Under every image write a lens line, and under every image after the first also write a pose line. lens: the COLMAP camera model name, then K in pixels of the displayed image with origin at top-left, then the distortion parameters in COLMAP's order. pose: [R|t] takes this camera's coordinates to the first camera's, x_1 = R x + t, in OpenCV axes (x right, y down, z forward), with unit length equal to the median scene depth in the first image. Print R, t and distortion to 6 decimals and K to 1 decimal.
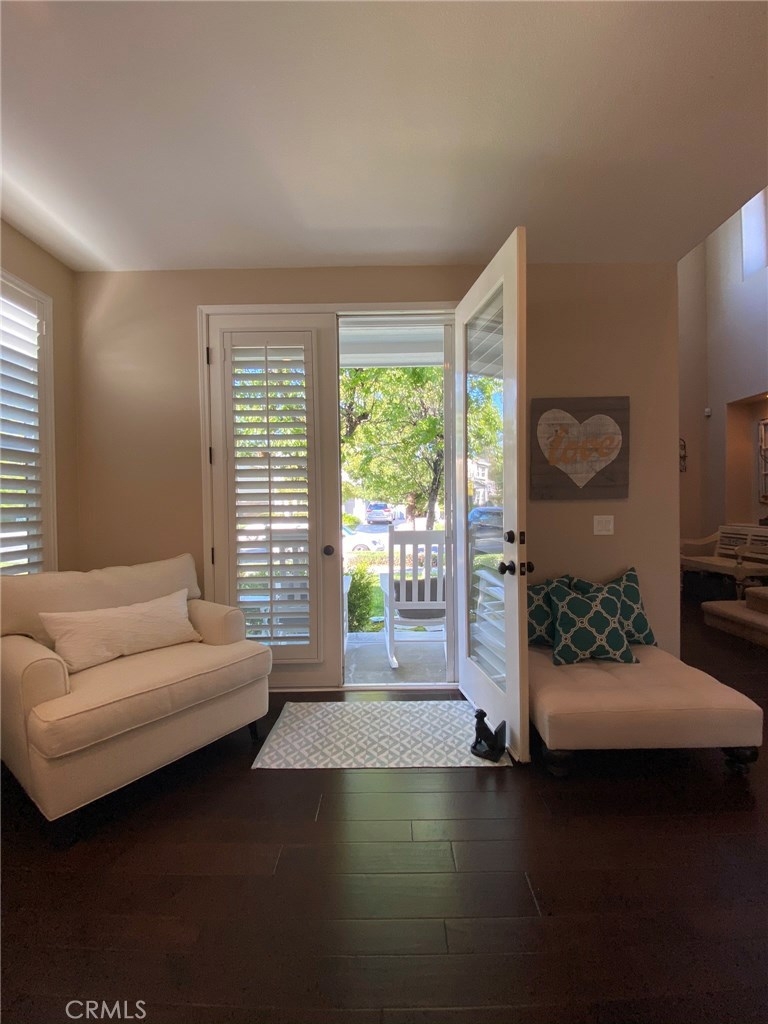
lens RADIAL K [[412.1, 0, 387.7], [0, 412.1, 510.1], [0, 0, 1]] dist [0.026396, -0.026868]
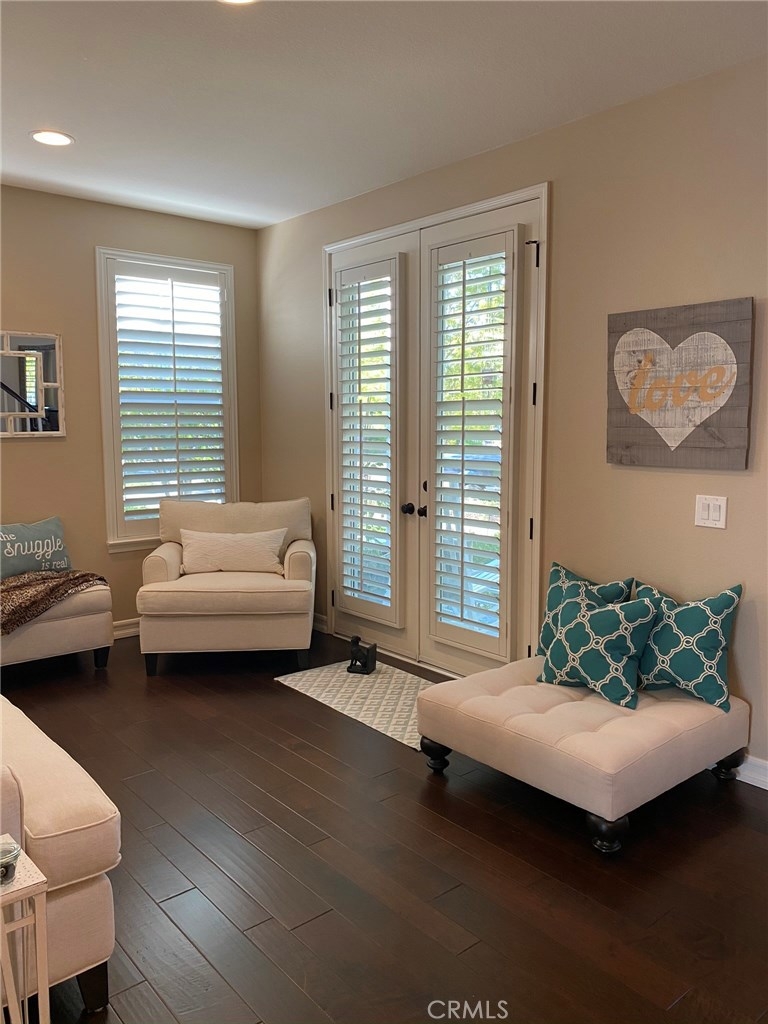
lens RADIAL K [[774.6, 0, 379.7], [0, 774.6, 511.6], [0, 0, 1]] dist [0.056925, -0.130476]
pose [[0.646948, 0.103197, -0.755519, 1.101005], [-0.018298, 0.992616, 0.119914, -0.095502], [0.762315, -0.063753, 0.644059, -0.127423]]
